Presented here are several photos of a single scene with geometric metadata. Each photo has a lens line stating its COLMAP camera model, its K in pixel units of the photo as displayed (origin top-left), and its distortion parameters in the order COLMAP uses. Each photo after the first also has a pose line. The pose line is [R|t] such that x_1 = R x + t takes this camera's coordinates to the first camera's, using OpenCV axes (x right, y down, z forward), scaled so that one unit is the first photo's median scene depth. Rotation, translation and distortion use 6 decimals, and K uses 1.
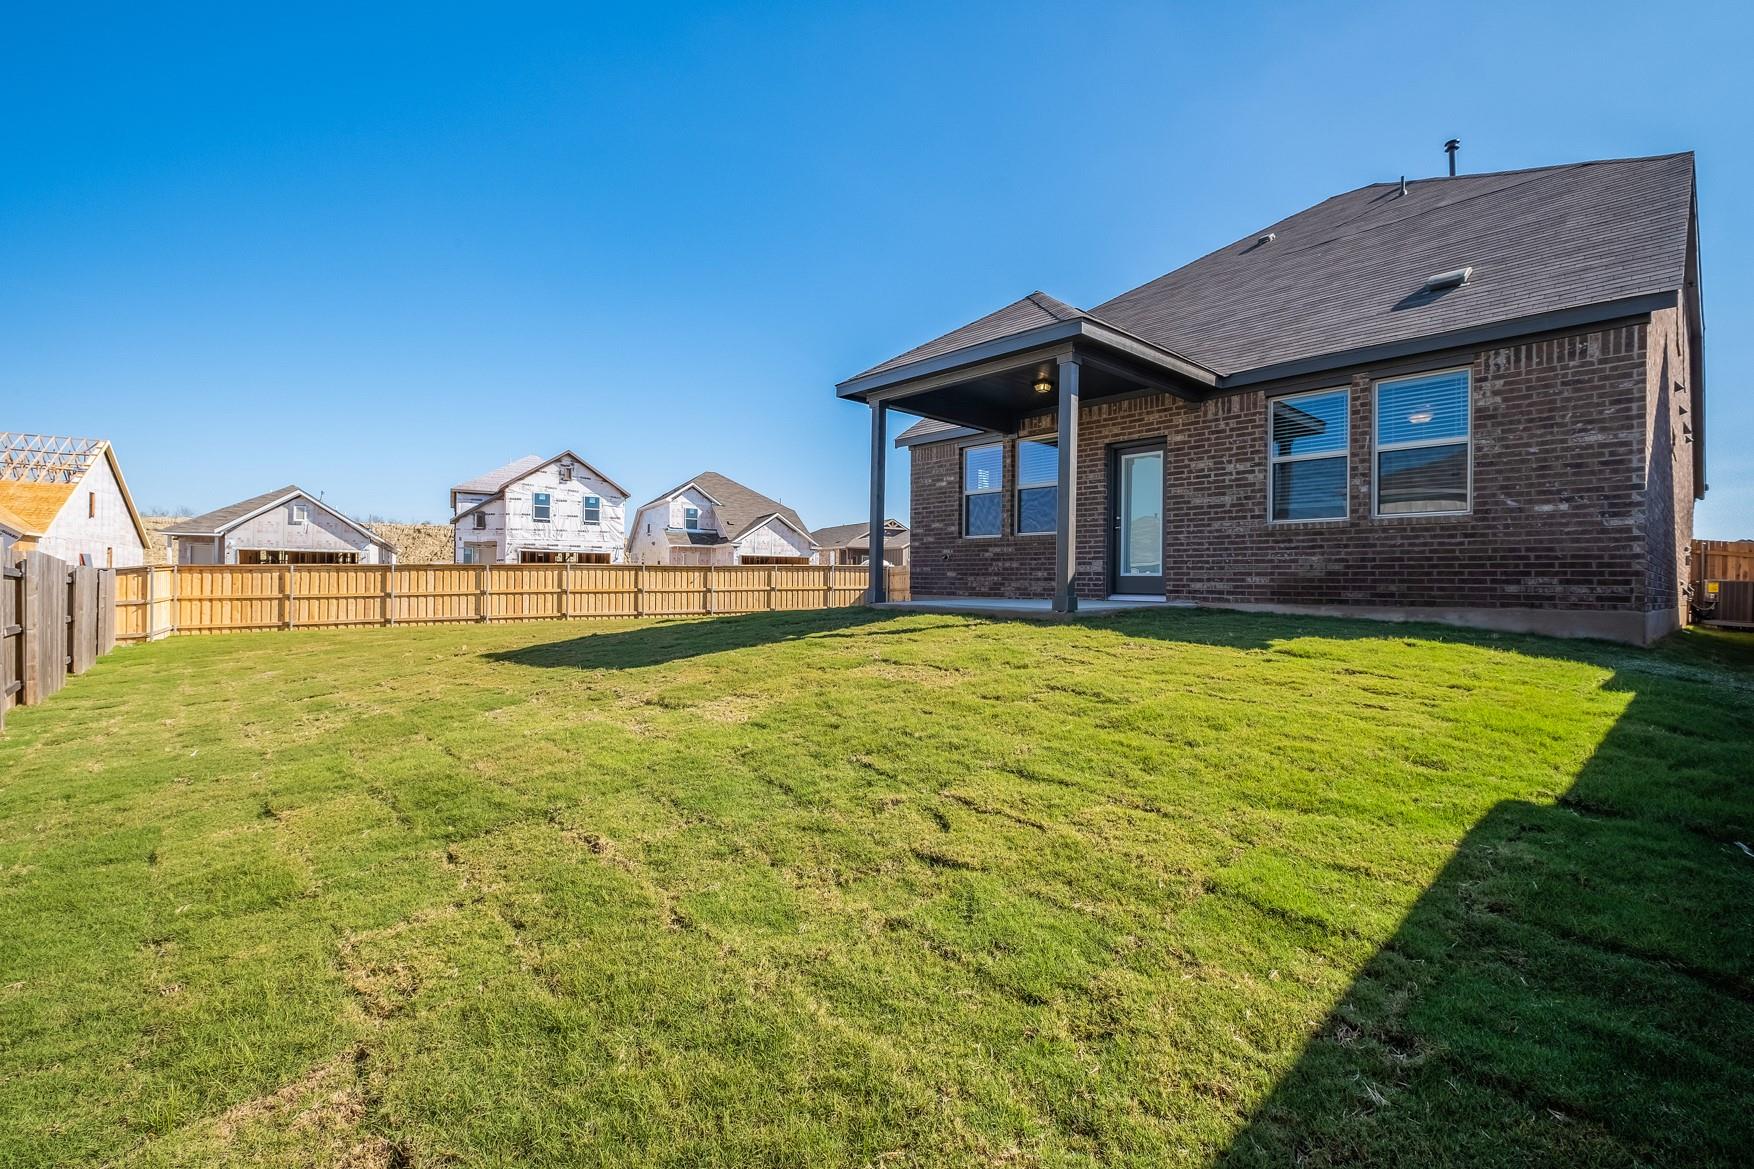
lens RADIAL K [[769.3, 0, 884.5], [0, 769.3, 578.5], [0, 0, 1]] dist [-0.004414, -0.000934]
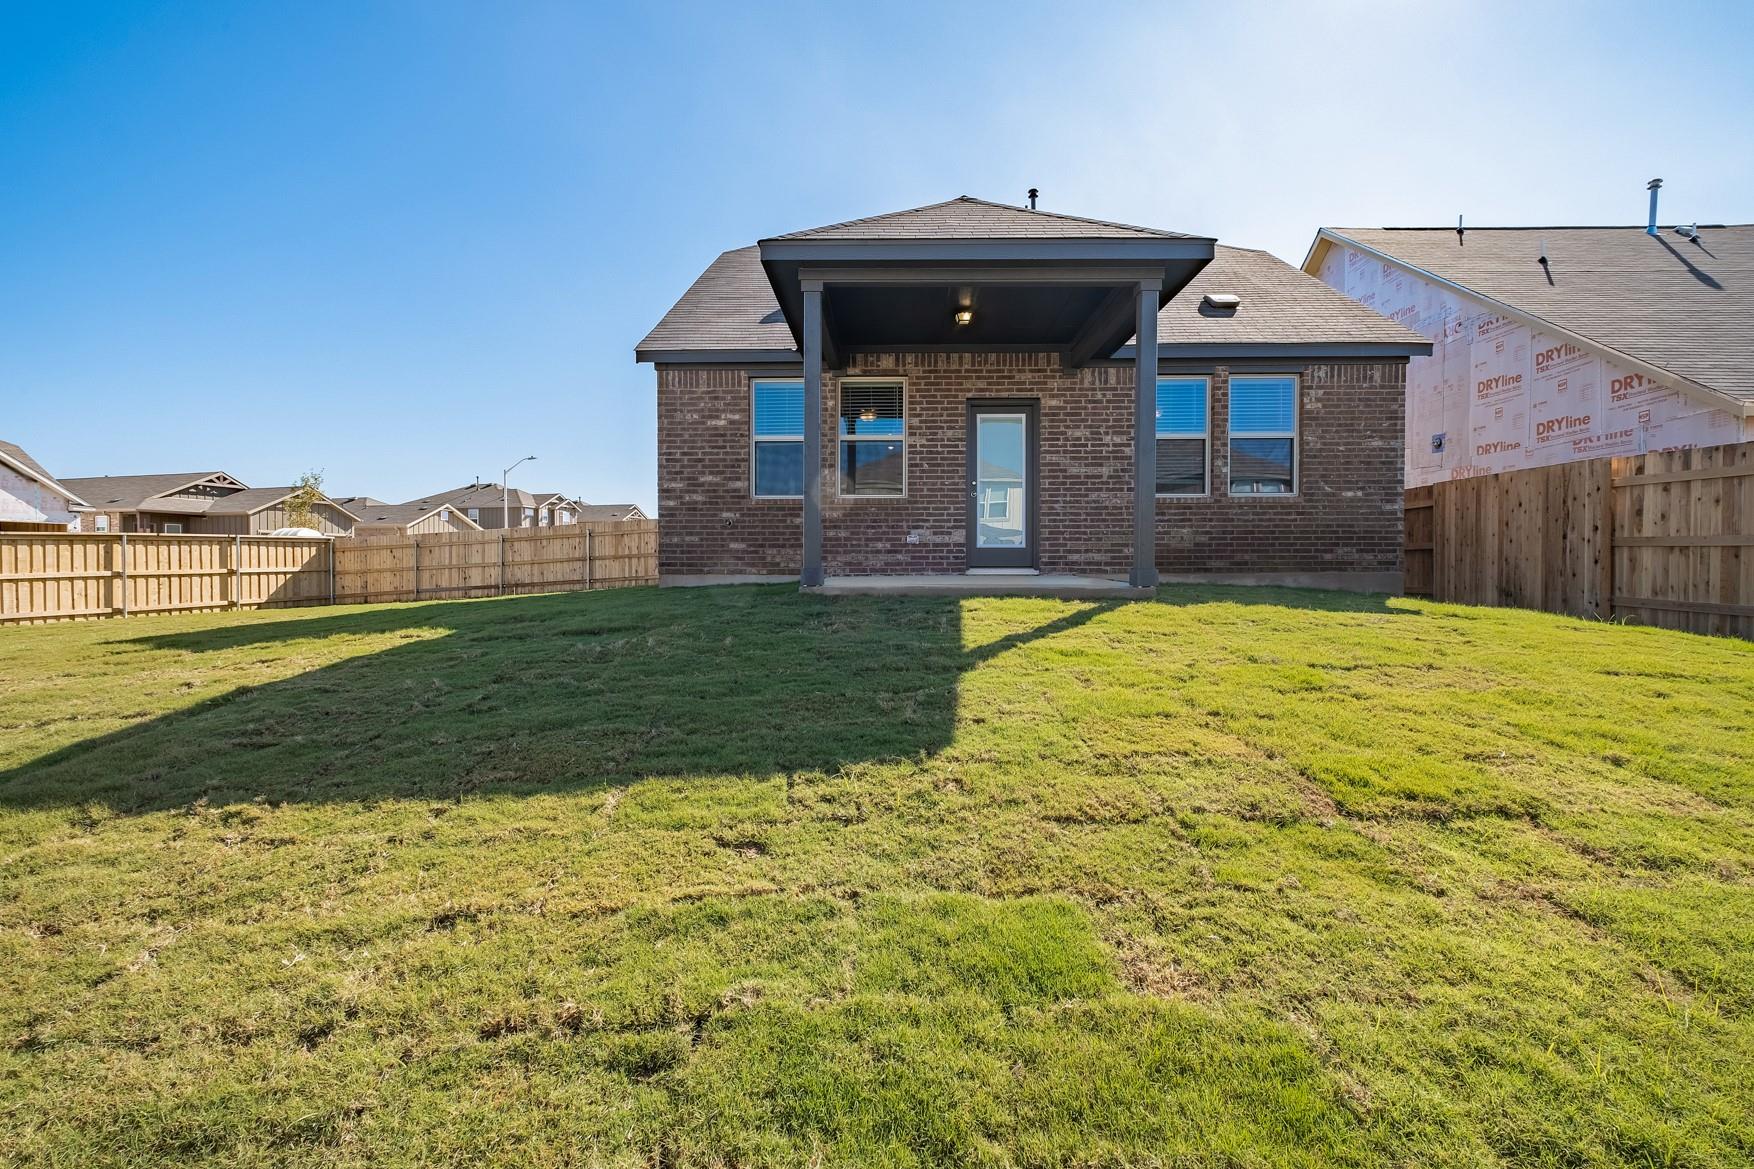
lens RADIAL K [[765.4, 0, 884.5], [0, 765.4, 579.7], [0, 0, 1]] dist [0.000947, 0.000015]
pose [[0.686323, -0.026701, 0.726807, -0.528881], [0.005244, 0.999482, 0.031767, 0.006588], [-0.727278, -0.017991, 0.686107, 0.573637]]
